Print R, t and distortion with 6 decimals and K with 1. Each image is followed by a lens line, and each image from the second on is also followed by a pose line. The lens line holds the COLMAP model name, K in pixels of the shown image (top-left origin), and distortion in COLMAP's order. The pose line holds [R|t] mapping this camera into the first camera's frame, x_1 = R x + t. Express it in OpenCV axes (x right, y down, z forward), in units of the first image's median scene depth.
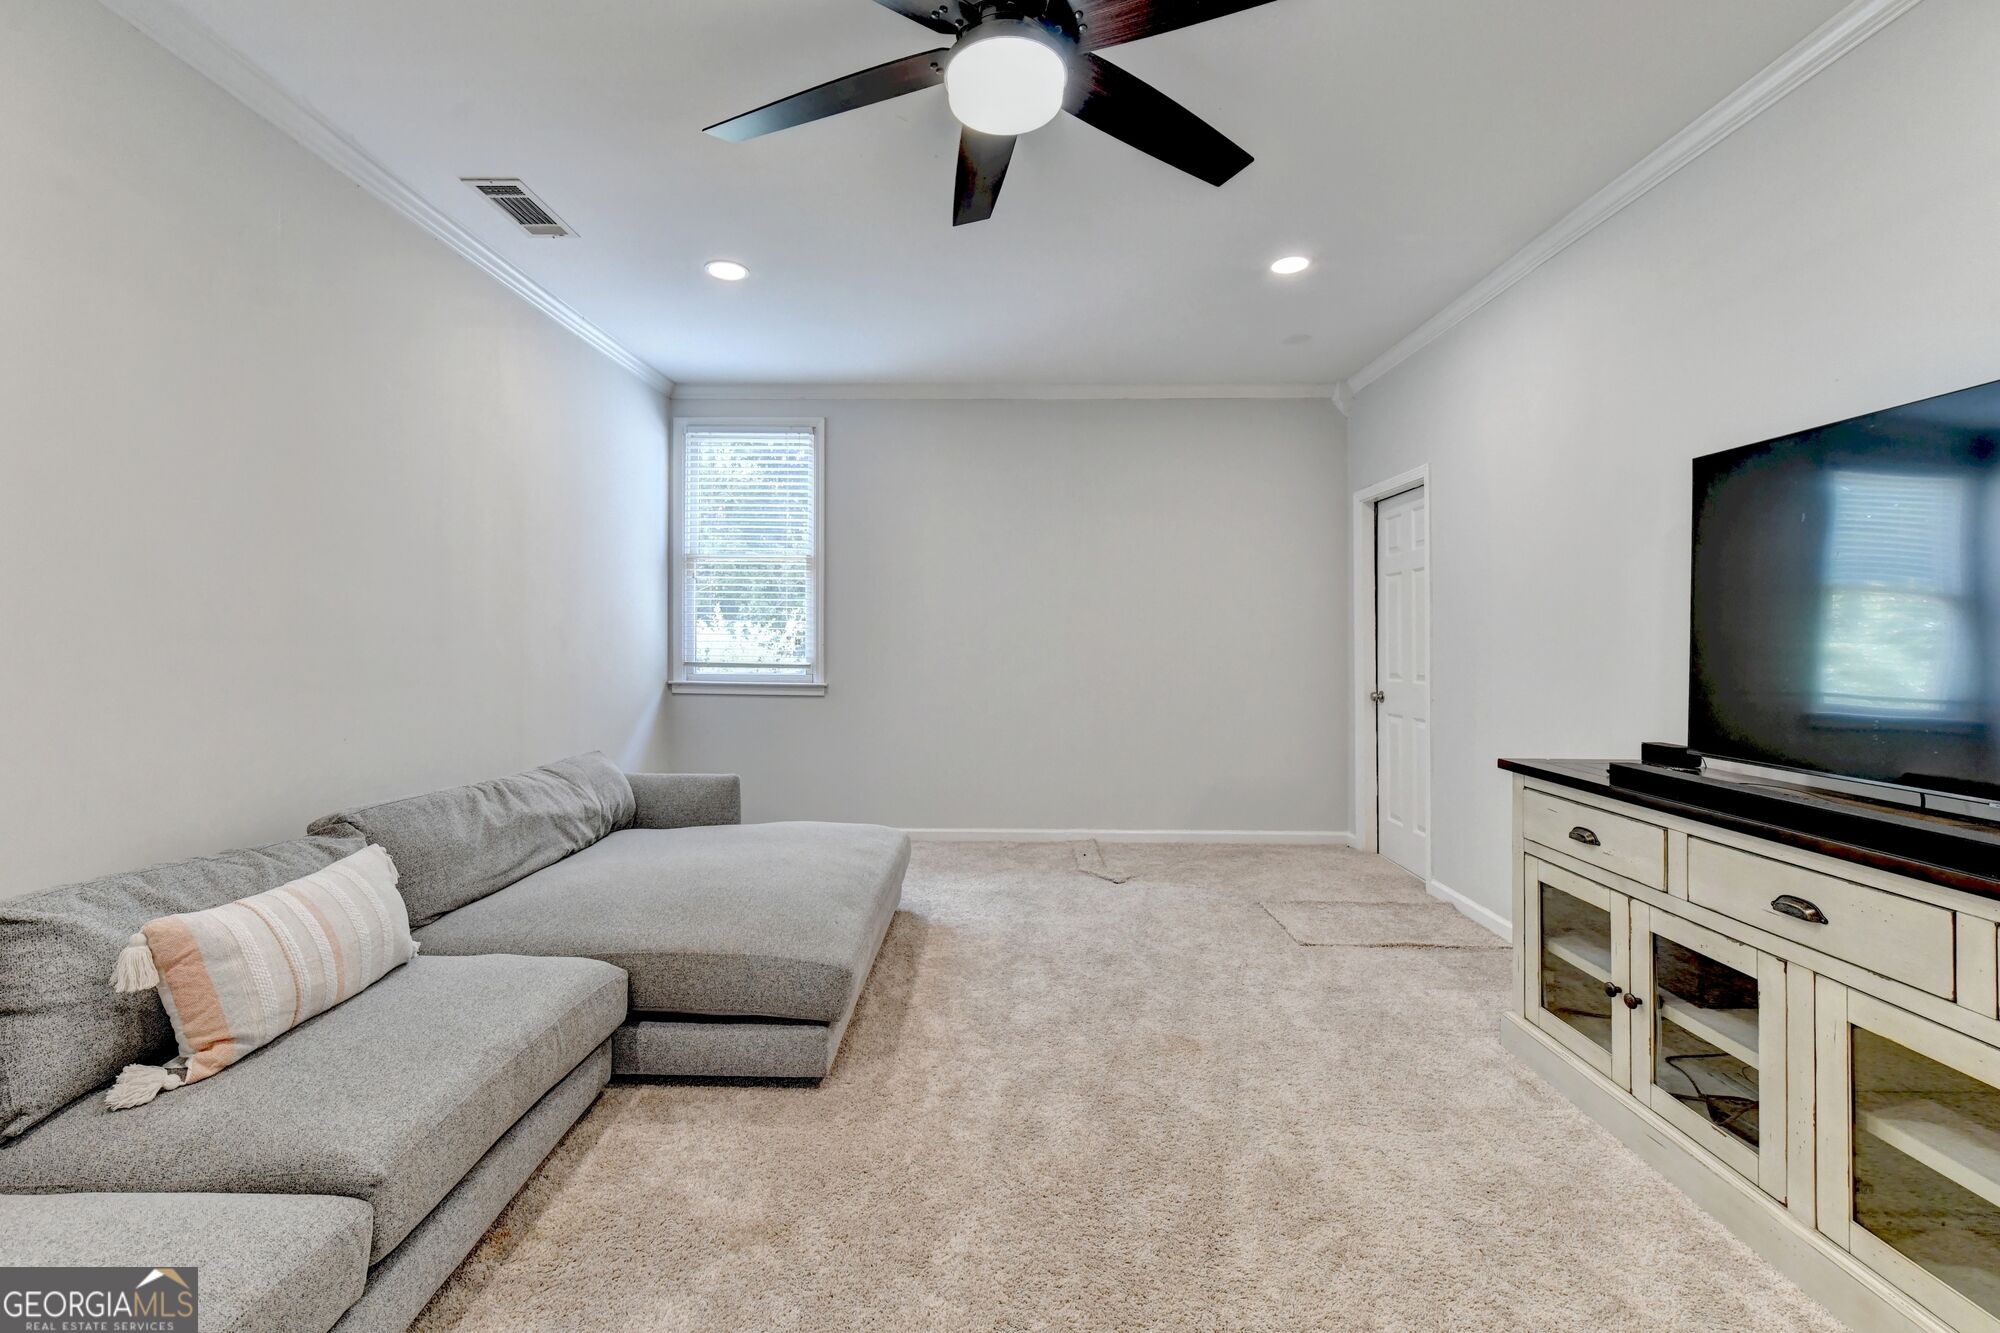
lens RADIAL K [[816.3, 0, 1023.1], [0, 816.3, 623.3], [0, 0, 1]] dist [-0.003821, -0.000371]
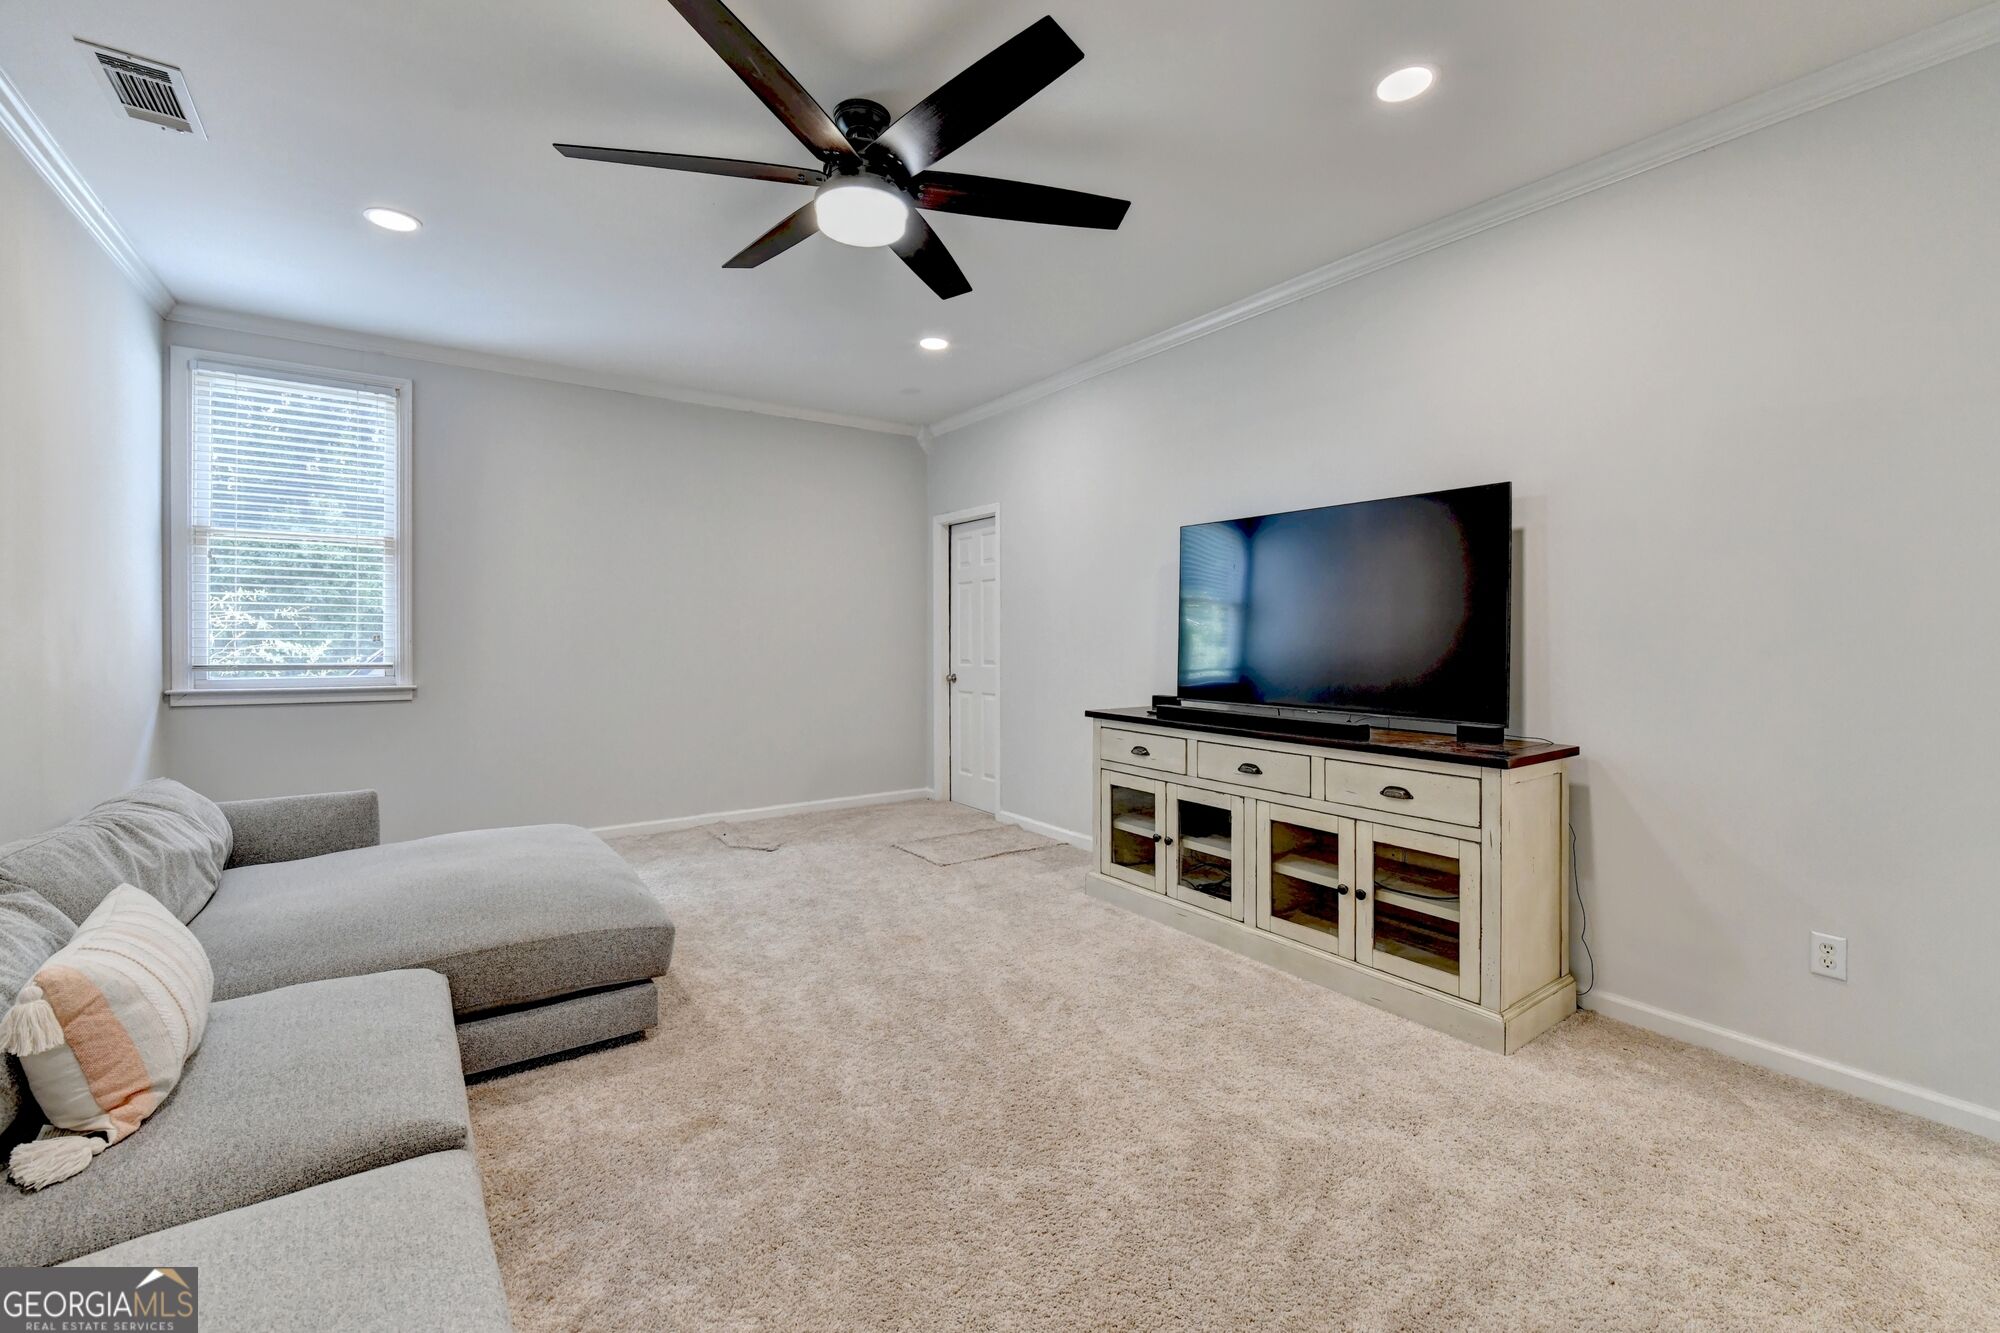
lens RADIAL K [[798.0, 0, 1037.7], [0, 798.0, 627.6], [0, 0, 1]] dist [0.000757, -0.000237]
pose [[0.798593, 0.001489, 0.601869, -0.410641], [-0.008641, 0.999922, 0.008991, -0.003472], [-0.601809, -0.012381, 0.798544, -0.153895]]
